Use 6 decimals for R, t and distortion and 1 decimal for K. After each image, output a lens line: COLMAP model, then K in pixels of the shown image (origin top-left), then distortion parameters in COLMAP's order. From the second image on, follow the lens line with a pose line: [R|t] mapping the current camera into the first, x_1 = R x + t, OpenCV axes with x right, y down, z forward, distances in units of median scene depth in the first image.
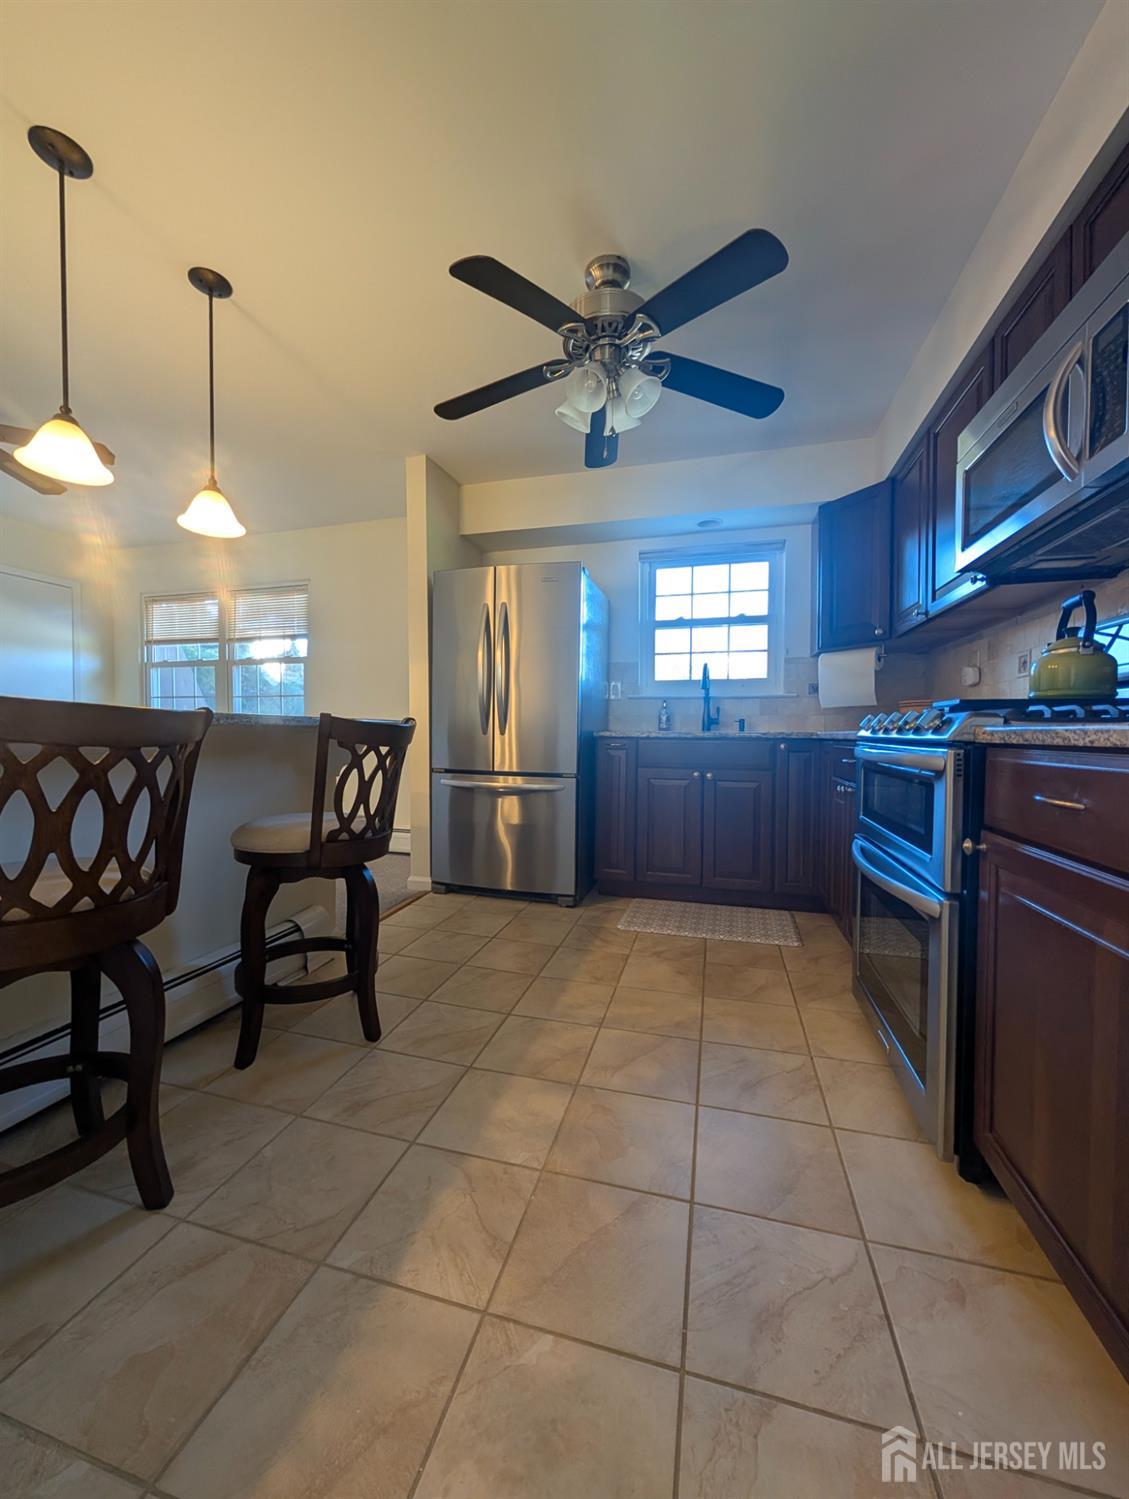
lens RADIAL K [[566.1, 0, 556.8], [0, 566.1, 745.5], [0, 0, 1]] dist [-0.000593, 0.000312]
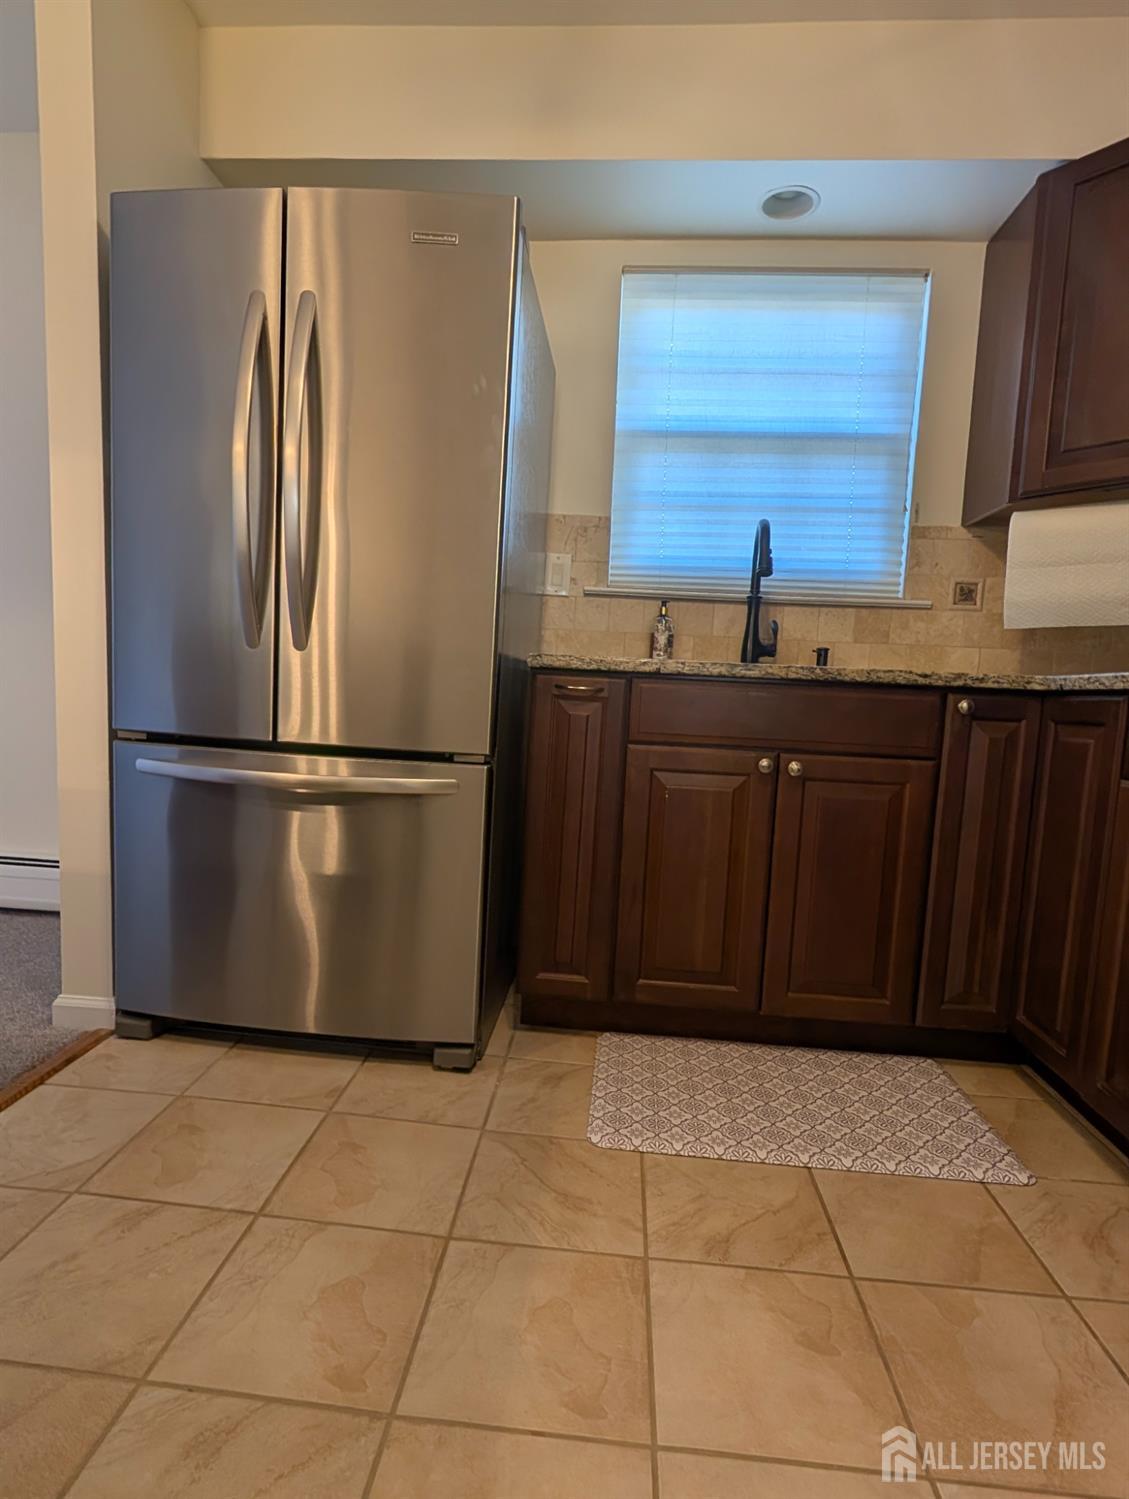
lens RADIAL K [[789.1, 0, 559.7], [0, 789.1, 774.9], [0, 0, 1]] dist [0.001282, 0.000695]
pose [[0.980096, 0.020298, 0.197484, -0.029557], [-0.037076, 0.995972, 0.081637, 0.017835], [-0.195032, -0.087334, 0.976901, 0.482612]]
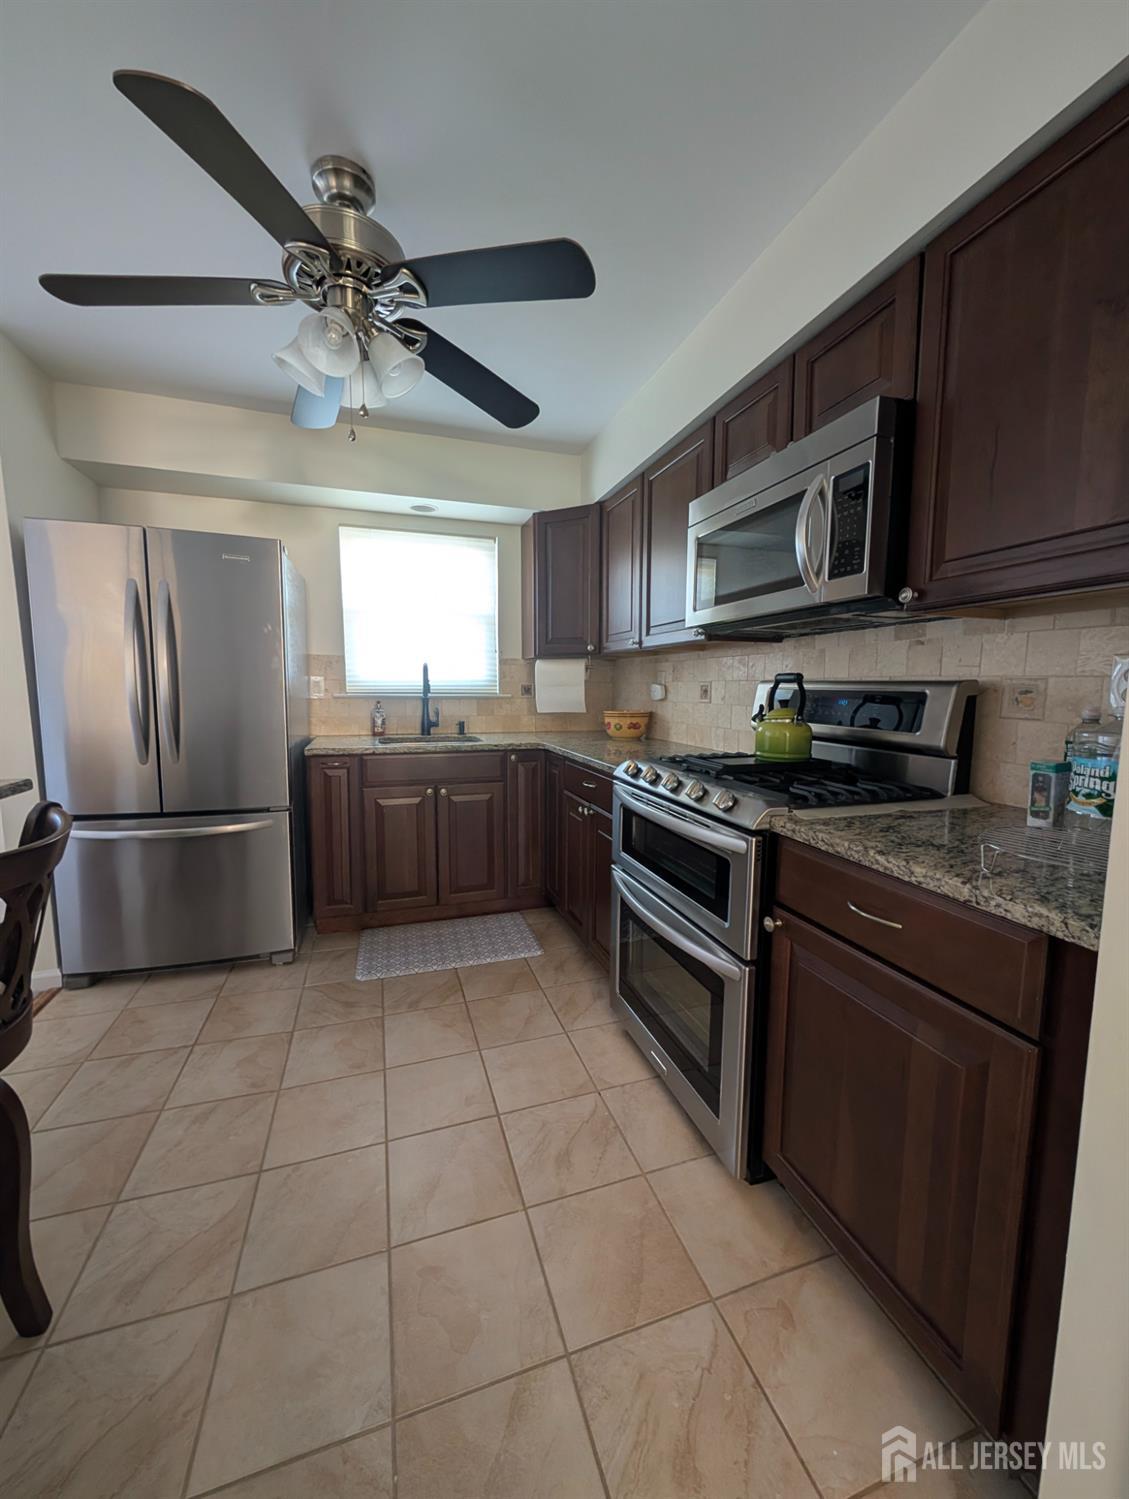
lens RADIAL K [[566.1, 0, 556.8], [0, 566.1, 745.5], [0, 0, 1]] dist [-0.000593, 0.000312]
pose [[0.833890, -0.060614, 0.548593, -0.094552], [0.012589, 0.995782, 0.090887, -0.116756], [-0.551787, -0.068884, 0.831135, 0.125933]]
